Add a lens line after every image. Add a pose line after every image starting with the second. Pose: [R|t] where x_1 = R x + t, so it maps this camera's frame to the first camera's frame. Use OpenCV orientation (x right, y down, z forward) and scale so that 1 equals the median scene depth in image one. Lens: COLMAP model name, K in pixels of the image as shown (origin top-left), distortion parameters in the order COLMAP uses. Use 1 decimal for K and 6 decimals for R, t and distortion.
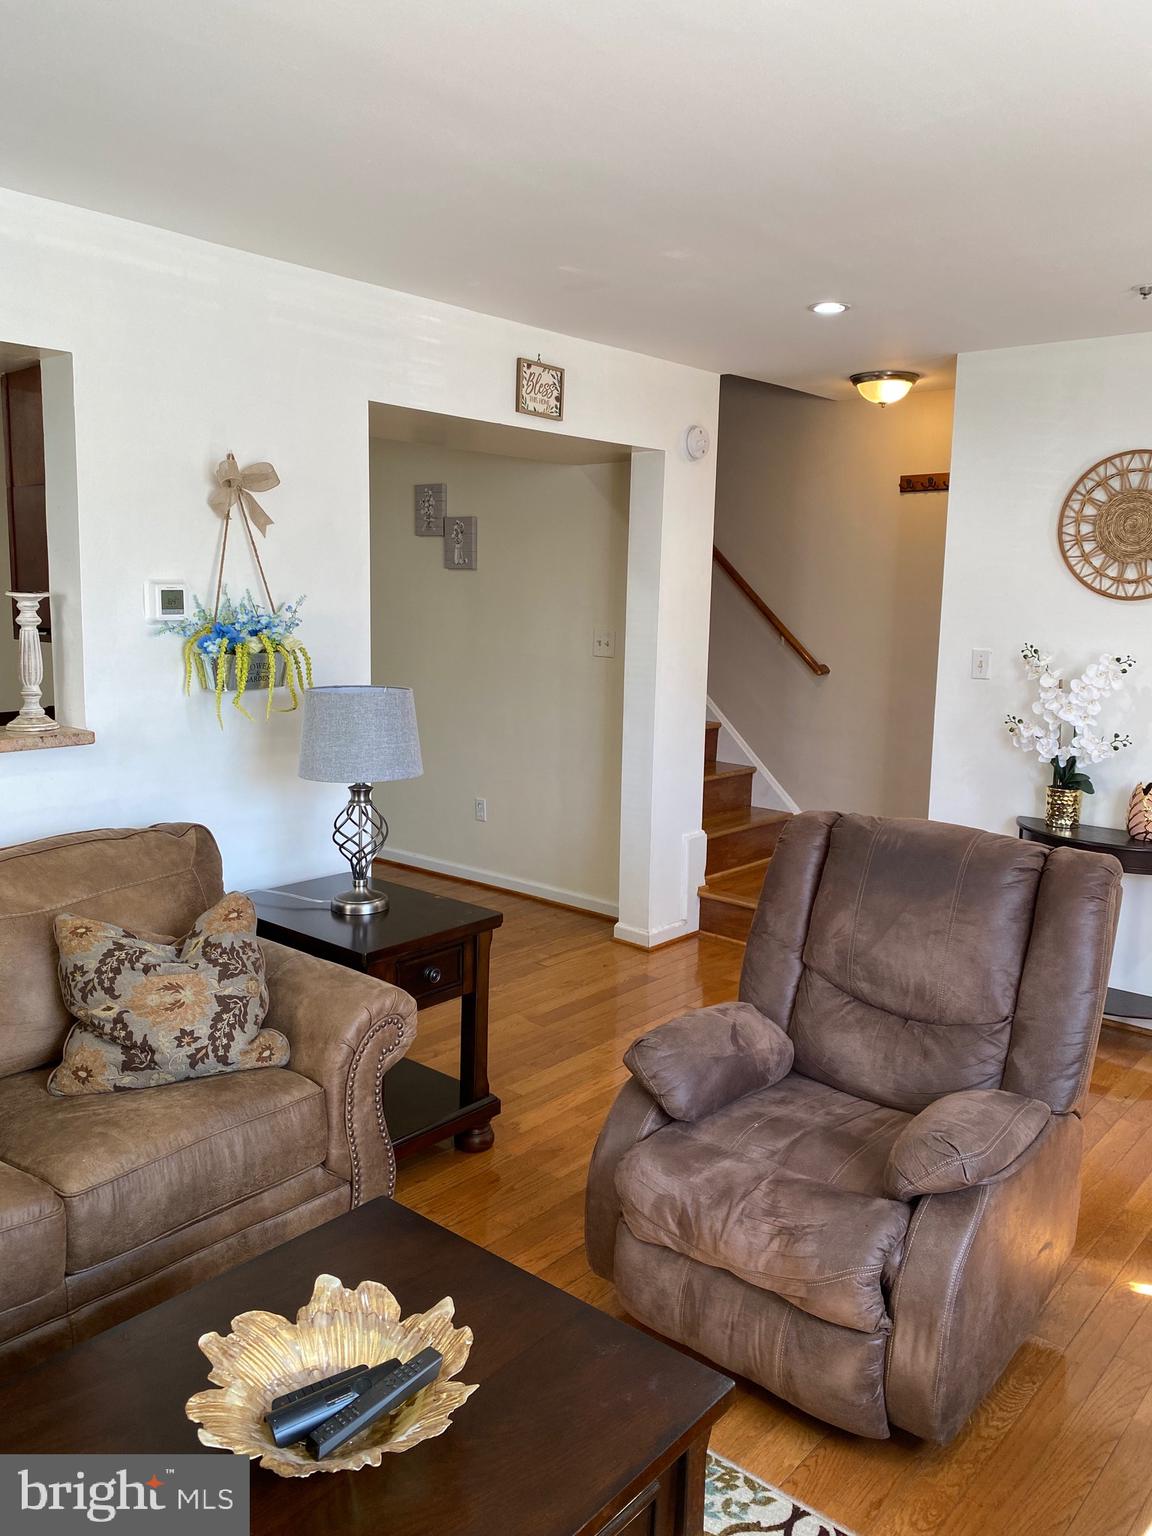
lens RADIAL K [[1171.7, 0, 576.0], [0, 1171.7, 768.0], [0, 0, 1]] dist [-0.005935, -0.002561]
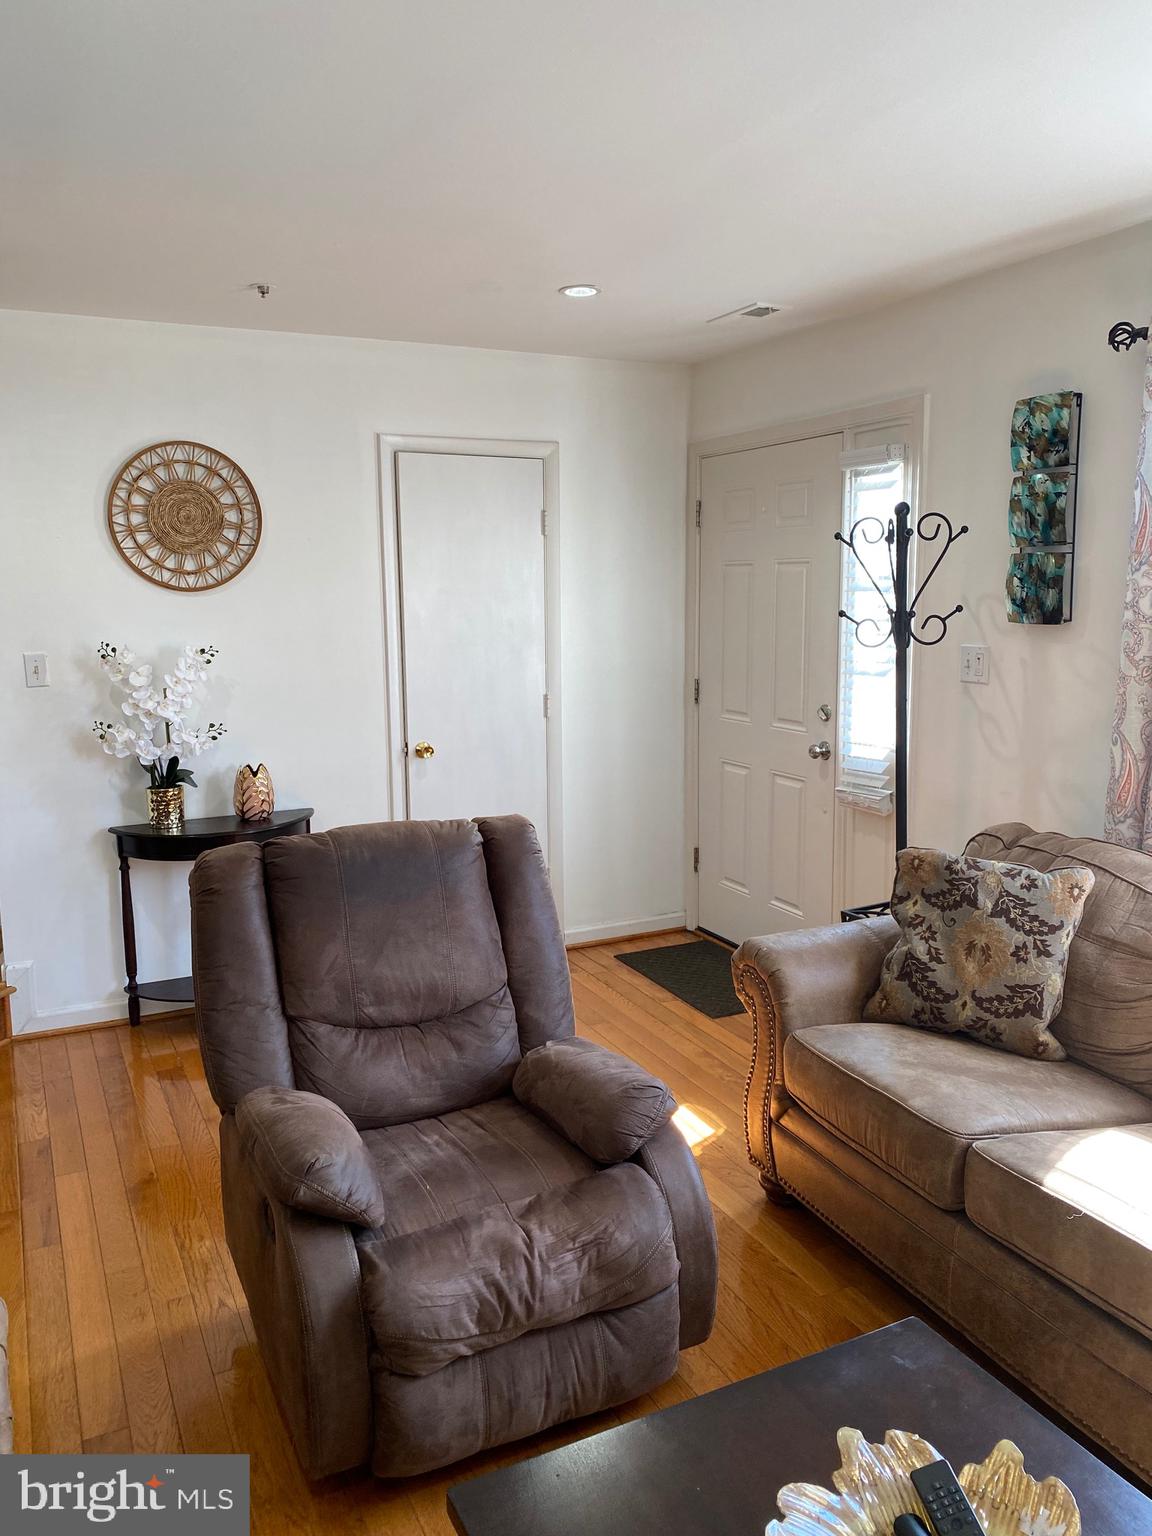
lens RADIAL K [[1177.1, 0, 576.0], [0, 1177.1, 768.0], [0, 0, 1]] dist [0.003218, 0.000867]
pose [[0.390873, -0.169398, 0.904722, -0.338583], [0.162901, 0.980134, 0.113139, -0.055190], [-0.905915, 0.103157, 0.410703, 0.300038]]
